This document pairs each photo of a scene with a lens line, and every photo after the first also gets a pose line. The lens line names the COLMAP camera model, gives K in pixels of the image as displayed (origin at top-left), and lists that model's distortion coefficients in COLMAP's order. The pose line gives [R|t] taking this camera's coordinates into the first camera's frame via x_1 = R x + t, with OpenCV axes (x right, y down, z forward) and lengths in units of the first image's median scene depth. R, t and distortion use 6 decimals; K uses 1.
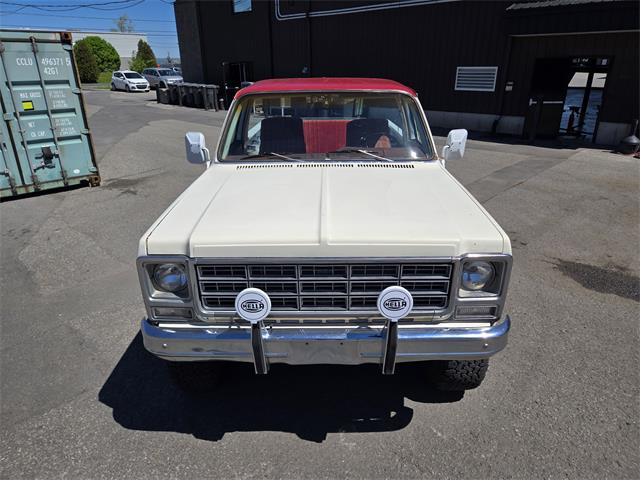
lens RADIAL K [[433.6, 0, 320.2], [0, 433.6, 236.3], [0, 0, 1]] dist [0.051611, -0.041850]
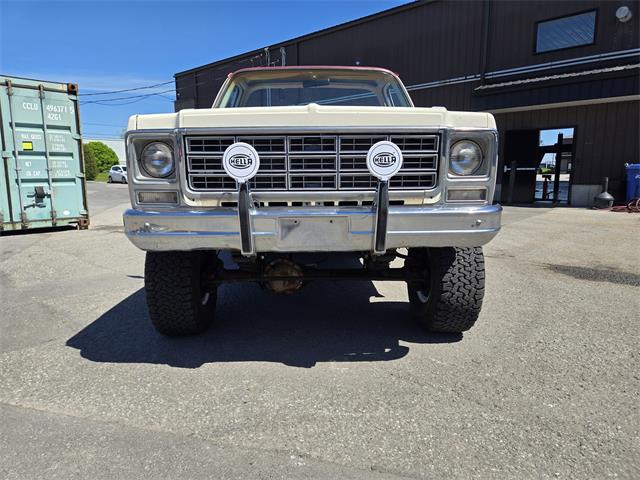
lens RADIAL K [[433.6, 0, 316.9], [0, 433.6, 238.3], [0, 0, 1]] dist [0.051611, -0.041850]
pose [[0.999778, 0.000222, 0.021073, -0.002504], [0.004592, 0.973622, -0.228119, 0.381945], [-0.020568, 0.228165, 0.973405, 0.052620]]
